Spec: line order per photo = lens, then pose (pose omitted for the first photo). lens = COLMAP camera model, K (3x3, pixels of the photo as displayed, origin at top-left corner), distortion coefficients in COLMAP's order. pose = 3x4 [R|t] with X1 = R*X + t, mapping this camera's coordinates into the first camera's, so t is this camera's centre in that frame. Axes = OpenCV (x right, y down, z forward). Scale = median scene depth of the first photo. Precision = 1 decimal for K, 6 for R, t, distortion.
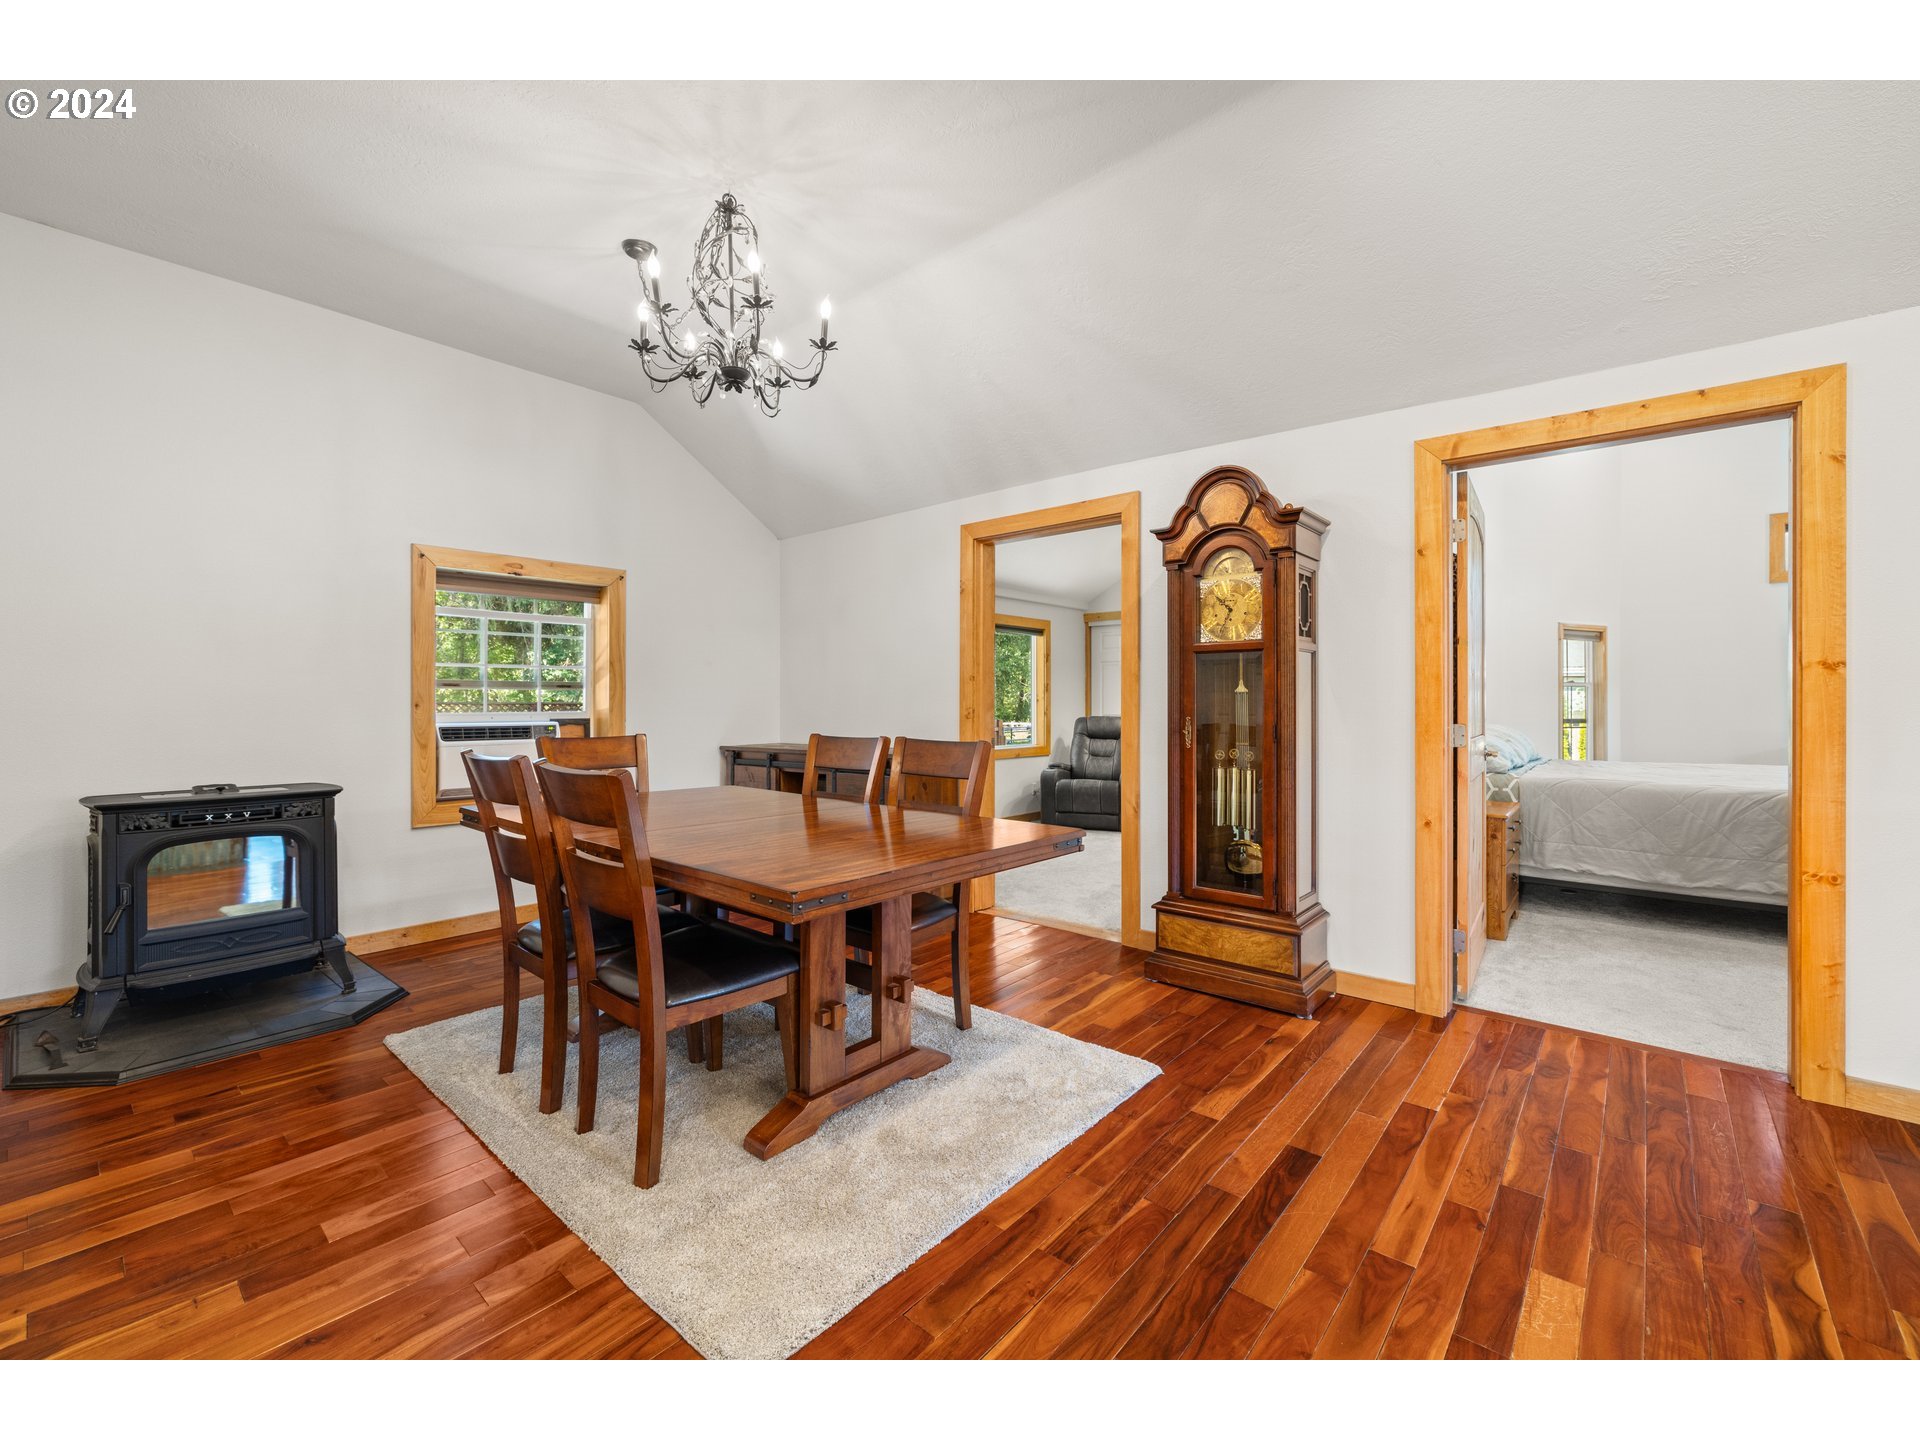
lens RADIAL K [[810.0, 0, 951.7], [0, 810.0, 701.5], [0, 0, 1]] dist [0.001624, 0.000202]
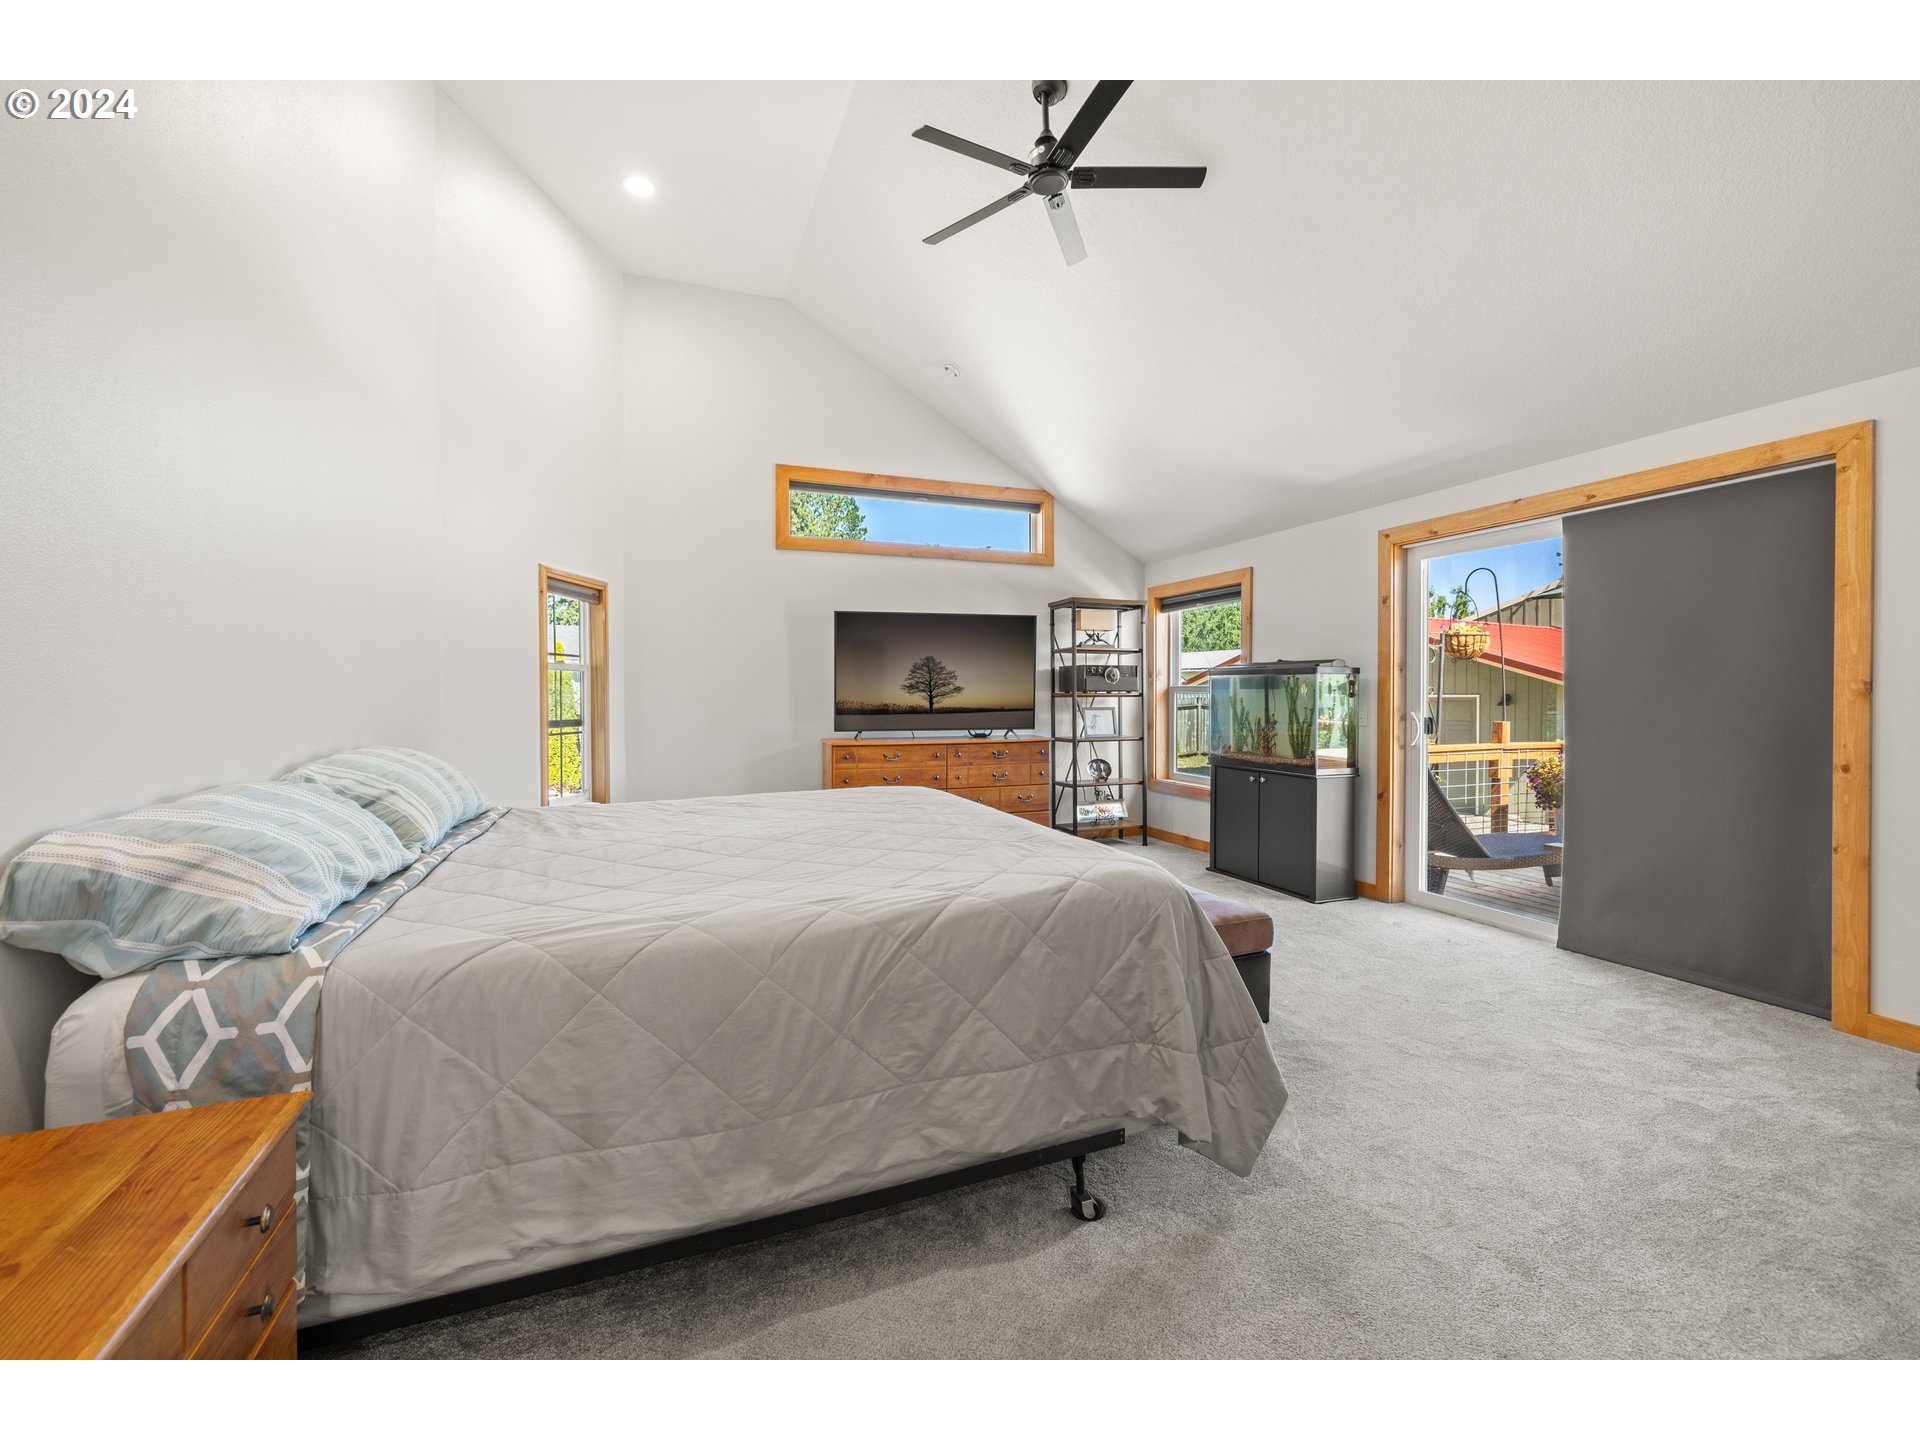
lens RADIAL K [[810.0, 0, 962.6], [0, 810.0, 708.4], [0, 0, 1]] dist [0.001624, 0.000202]
pose [[0.466766, -0.017182, 0.884214, 0.573704], [0.000231, 0.999814, 0.019306, -0.000741], [-0.884381, -0.008807, 0.466683, 0.697083]]
